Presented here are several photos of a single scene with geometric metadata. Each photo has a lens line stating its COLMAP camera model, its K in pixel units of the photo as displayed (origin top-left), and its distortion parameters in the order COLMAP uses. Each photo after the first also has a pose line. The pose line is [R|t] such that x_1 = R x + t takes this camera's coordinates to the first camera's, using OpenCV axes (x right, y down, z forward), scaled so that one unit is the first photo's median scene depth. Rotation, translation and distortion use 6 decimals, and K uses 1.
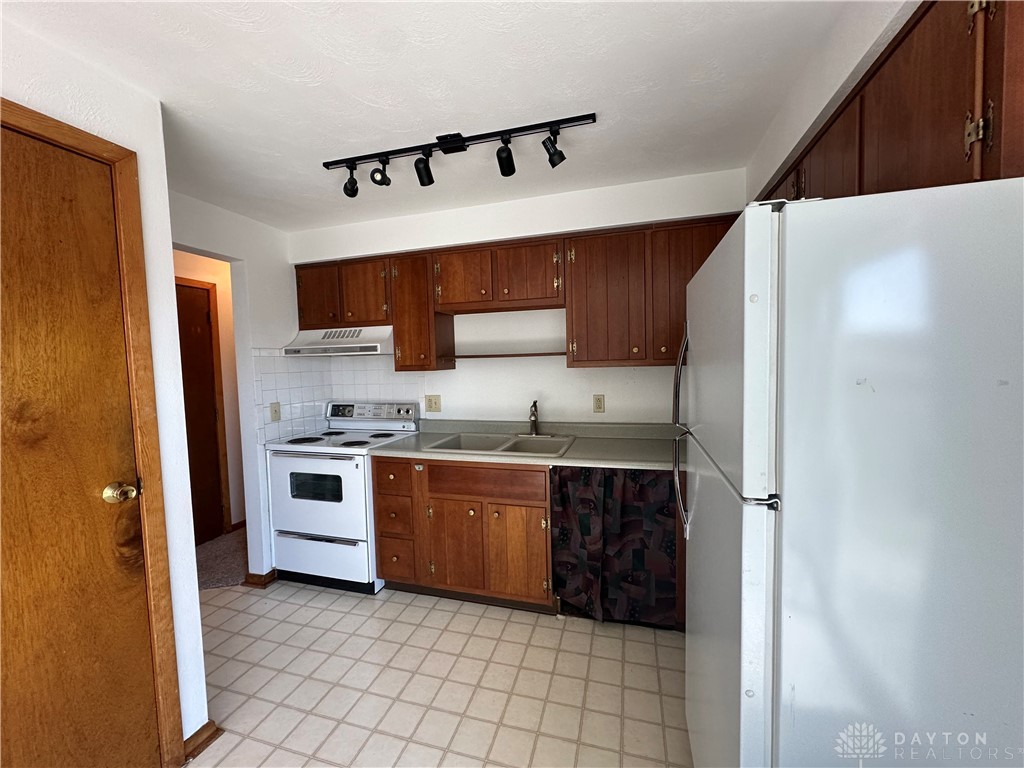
lens RADIAL K [[406.8, 0, 514.1], [0, 406.8, 384.8], [0, 0, 1]] dist [-0.005256, 0.000355]
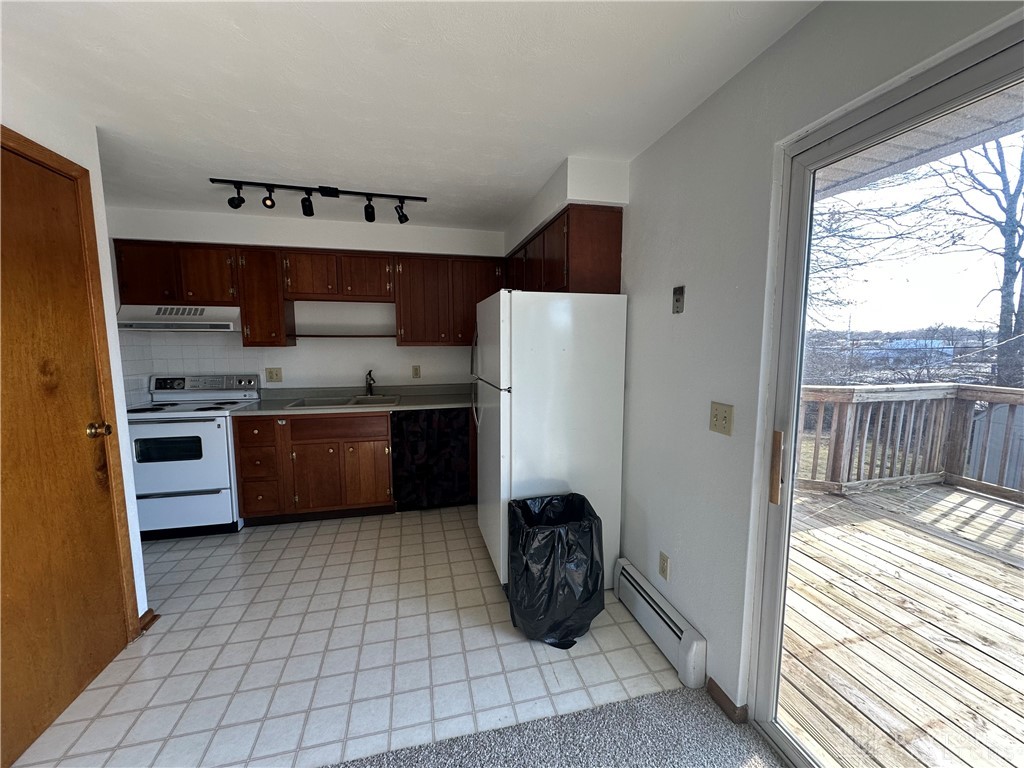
lens RADIAL K [[406.8, 0, 513.8], [0, 406.8, 386.4], [0, 0, 1]] dist [-0.005256, 0.000355]
pose [[0.864033, -0.030035, 0.502538, -0.245609], [0.006891, 0.998831, 0.047849, 0.035705], [-0.503388, -0.037880, 0.863230, -0.469297]]
